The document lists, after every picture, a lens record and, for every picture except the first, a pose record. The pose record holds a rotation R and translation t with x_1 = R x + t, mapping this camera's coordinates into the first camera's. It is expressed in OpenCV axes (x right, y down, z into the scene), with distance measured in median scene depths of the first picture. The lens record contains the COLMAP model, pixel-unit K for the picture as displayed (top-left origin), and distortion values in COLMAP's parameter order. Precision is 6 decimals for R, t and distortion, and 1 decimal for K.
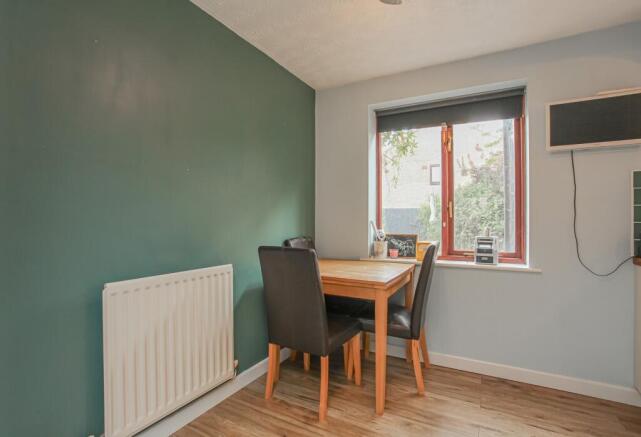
lens RADIAL K [[308.3, 0, 323.6], [0, 308.3, 220.4], [0, 0, 1]] dist [-0.005754, -0.000083]
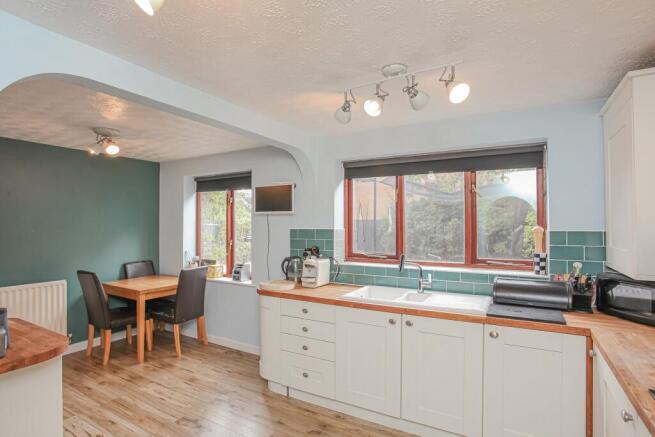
lens RADIAL K [[321.7, 0, 341.7], [0, 321.7, 218.0], [0, 0, 1]] dist [-0.042227, 0.010854]
pose [[0.999013, 0.000174, -0.044412, 1.167533], [-0.000743, 0.999918, -0.012809, -0.167632], [0.044407, 0.012829, 0.998931, -0.662726]]
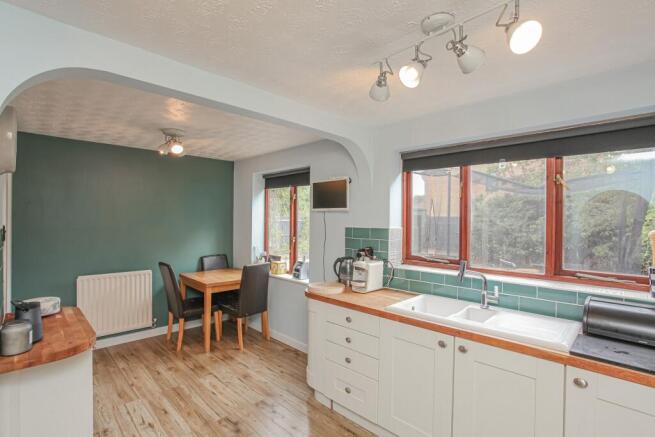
lens RADIAL K [[321.7, 0, 344.8], [0, 321.7, 217.8], [0, 0, 1]] dist [-0.042227, 0.010854]
pose [[0.963245, 0.007870, -0.268510, 1.233474], [-0.008817, 0.999958, -0.002322, -0.172016], [0.268481, 0.004604, 0.963274, -0.539876]]
